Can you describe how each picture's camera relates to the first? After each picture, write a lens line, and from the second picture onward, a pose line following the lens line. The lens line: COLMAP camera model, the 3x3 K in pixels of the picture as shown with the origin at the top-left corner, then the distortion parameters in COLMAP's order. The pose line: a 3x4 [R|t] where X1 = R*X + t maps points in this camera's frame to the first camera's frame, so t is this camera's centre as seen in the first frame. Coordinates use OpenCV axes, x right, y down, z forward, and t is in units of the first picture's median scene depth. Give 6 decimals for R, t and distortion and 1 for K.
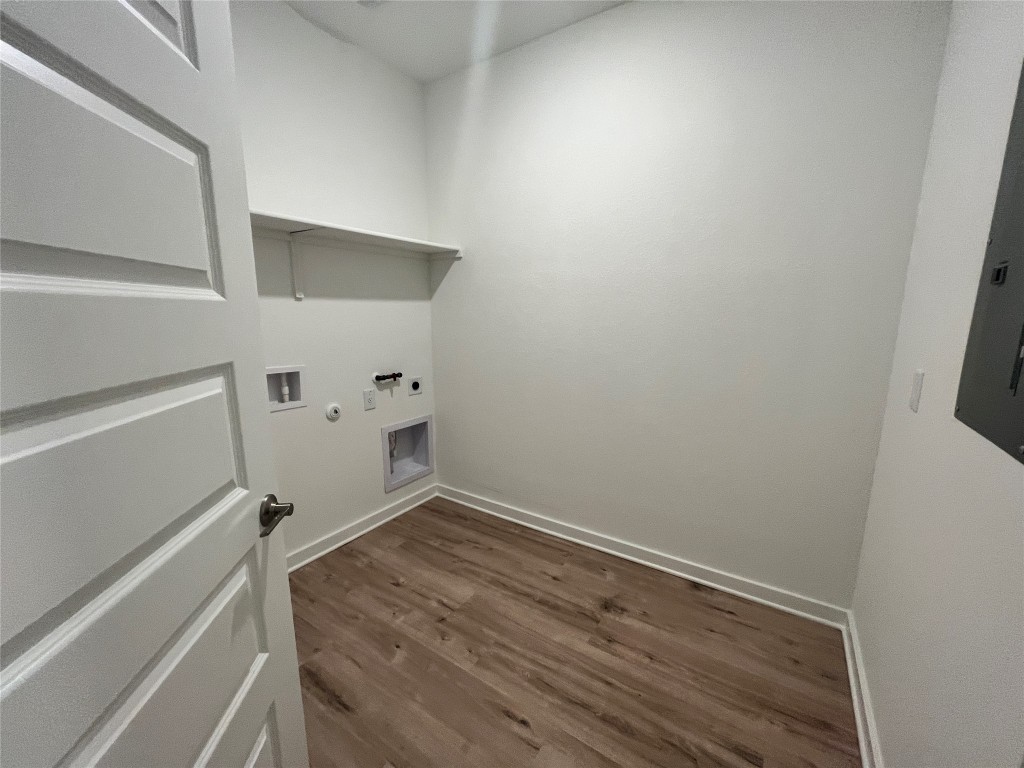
lens RADIAL K [[412.0, 0, 510.8], [0, 412.0, 384.5], [0, 0, 1]] dist [-0.002202, -0.000551]
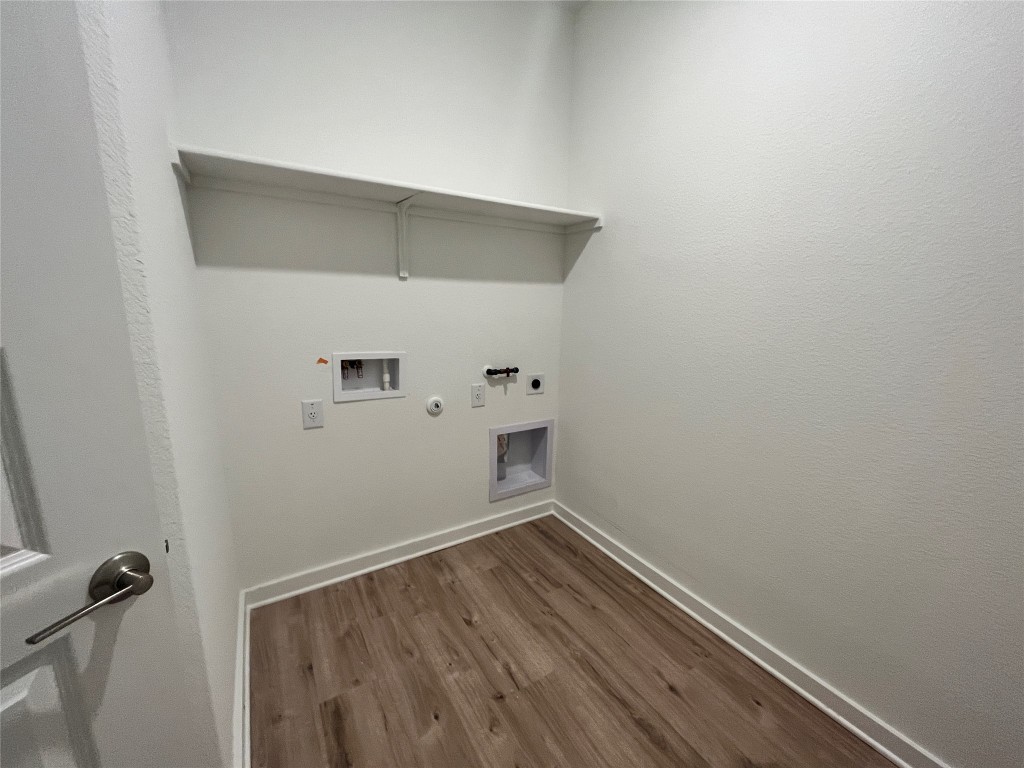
lens RADIAL K [[412.0, 0, 511.5], [0, 412.0, 386.5], [0, 0, 1]] dist [-0.002202, -0.000551]
pose [[0.909816, 0.101808, -0.402330, 0.082355], [-0.091519, 0.994796, 0.044770, -0.031937], [0.404795, -0.003912, 0.914399, 0.254375]]
